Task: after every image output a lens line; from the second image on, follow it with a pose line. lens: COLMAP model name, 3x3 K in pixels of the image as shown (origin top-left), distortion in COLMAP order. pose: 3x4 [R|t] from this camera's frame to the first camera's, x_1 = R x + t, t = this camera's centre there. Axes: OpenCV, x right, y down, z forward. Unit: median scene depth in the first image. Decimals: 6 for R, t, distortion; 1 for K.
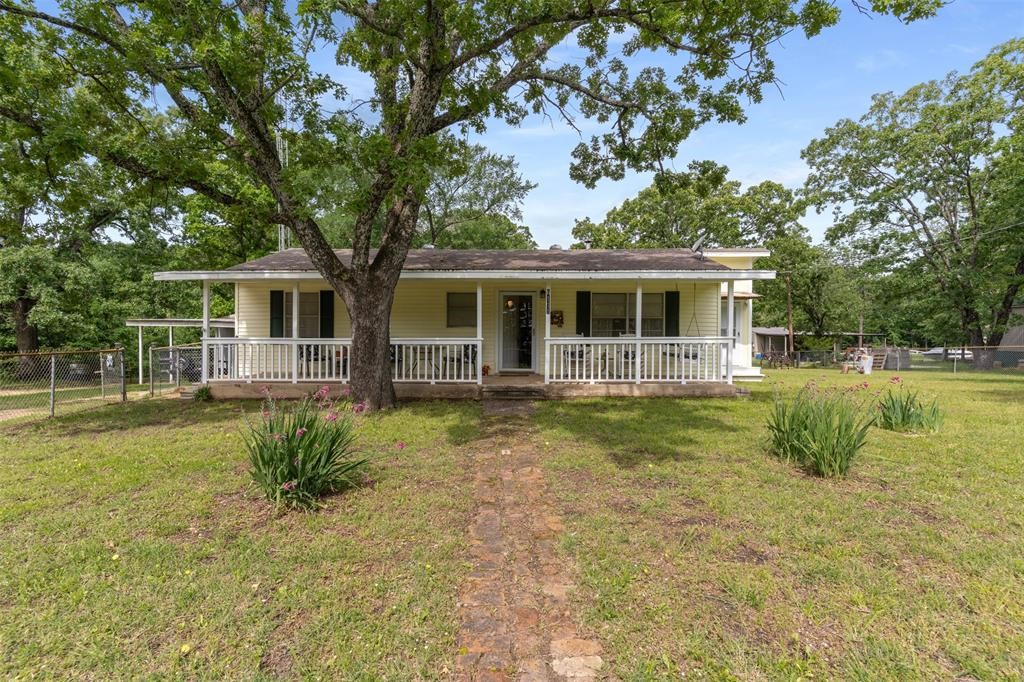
lens RADIAL K [[489.9, 0, 446.1], [0, 489.9, 334.9], [0, 0, 1]] dist [0.001690, -0.001305]
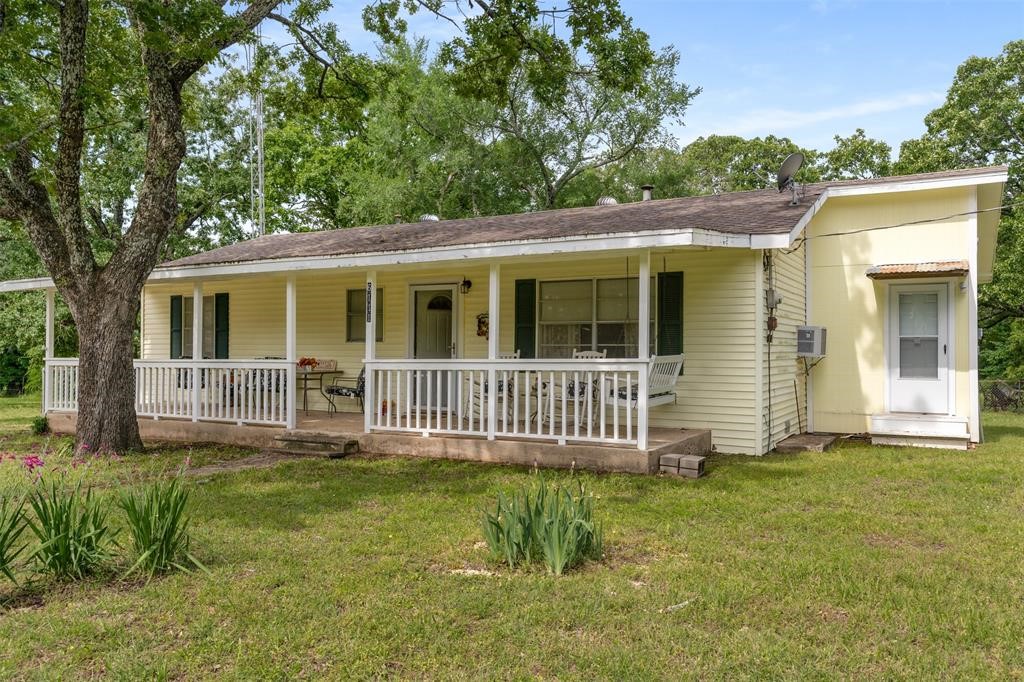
lens RADIAL K [[758.1, 0, 509.5], [0, 758.1, 342.3], [0, 0, 1]] dist [0.000657, 0.000206]
pose [[0.892210, -0.007213, -0.451563, 0.688878], [0.005827, 0.999973, -0.004460, -0.009620], [0.451583, 0.001348, 0.892228, 0.179719]]
